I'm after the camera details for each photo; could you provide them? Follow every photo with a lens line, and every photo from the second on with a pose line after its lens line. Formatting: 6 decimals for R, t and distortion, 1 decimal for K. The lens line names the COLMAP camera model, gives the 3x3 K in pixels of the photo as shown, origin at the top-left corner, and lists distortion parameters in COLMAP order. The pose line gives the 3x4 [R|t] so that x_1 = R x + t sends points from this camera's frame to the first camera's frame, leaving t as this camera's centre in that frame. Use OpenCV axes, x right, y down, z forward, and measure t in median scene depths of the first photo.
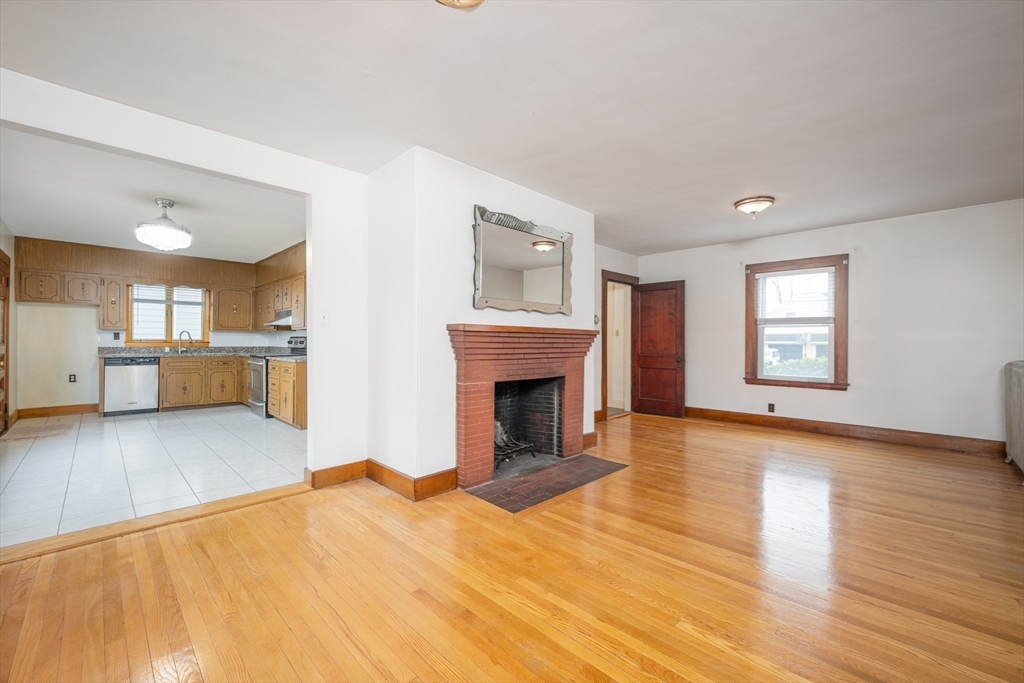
lens RADIAL K [[422.2, 0, 511.4], [0, 422.2, 343.7], [0, 0, 1]] dist [0.000185, 0.000117]
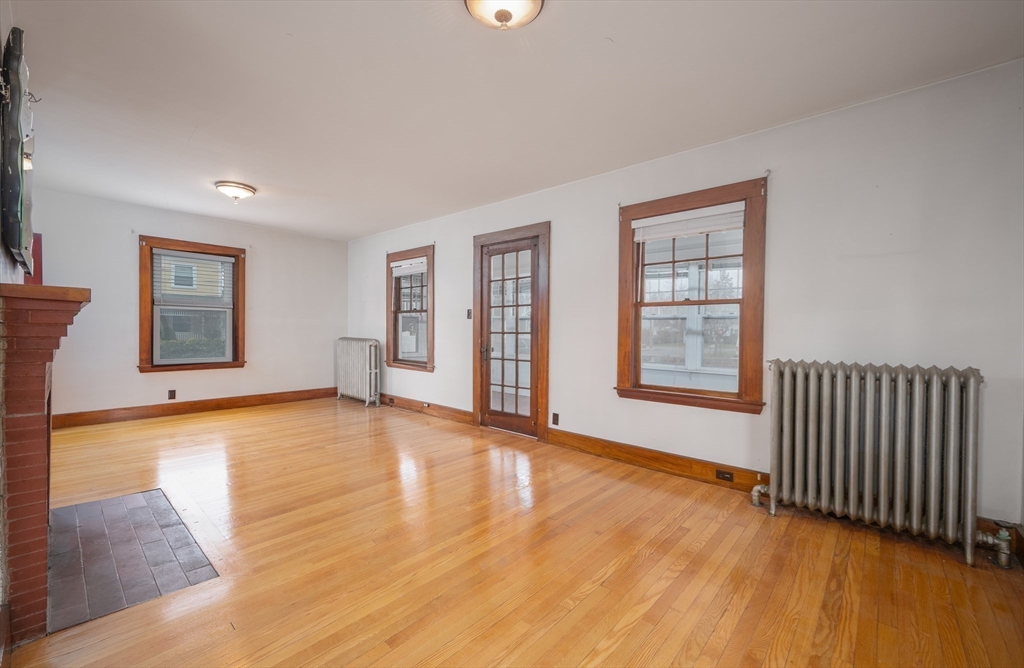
lens RADIAL K [[421.4, 0, 511.4], [0, 421.4, 333.4], [0, 0, 1]] dist [0.001577, -0.000888]
pose [[-0.033866, -0.014810, 0.999317, -0.345934], [-0.005118, 0.999880, 0.014645, -0.001721], [-0.999413, -0.004619, -0.033938, 0.274993]]
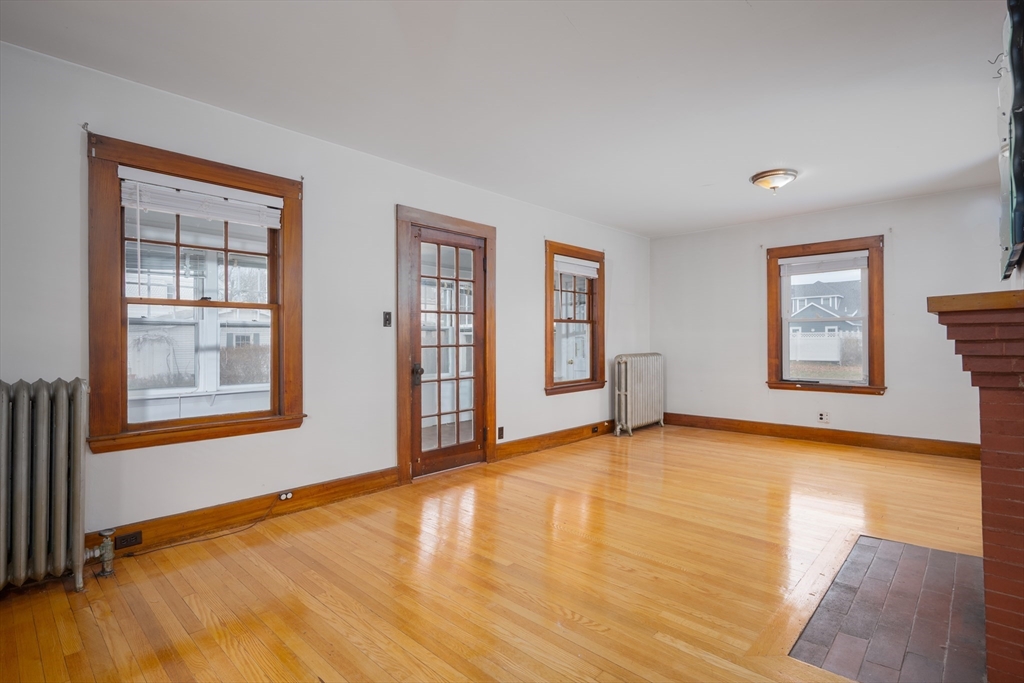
lens RADIAL K [[503.1, 0, 511.7], [0, 503.1, 339.8], [0, 0, 1]] dist [0.013416, 0.000528]
pose [[-0.999575, -0.001786, -0.029094, 0.384221], [-0.001948, 0.999983, 0.005516, -0.005184], [0.029083, 0.005571, -0.999561, 1.020653]]
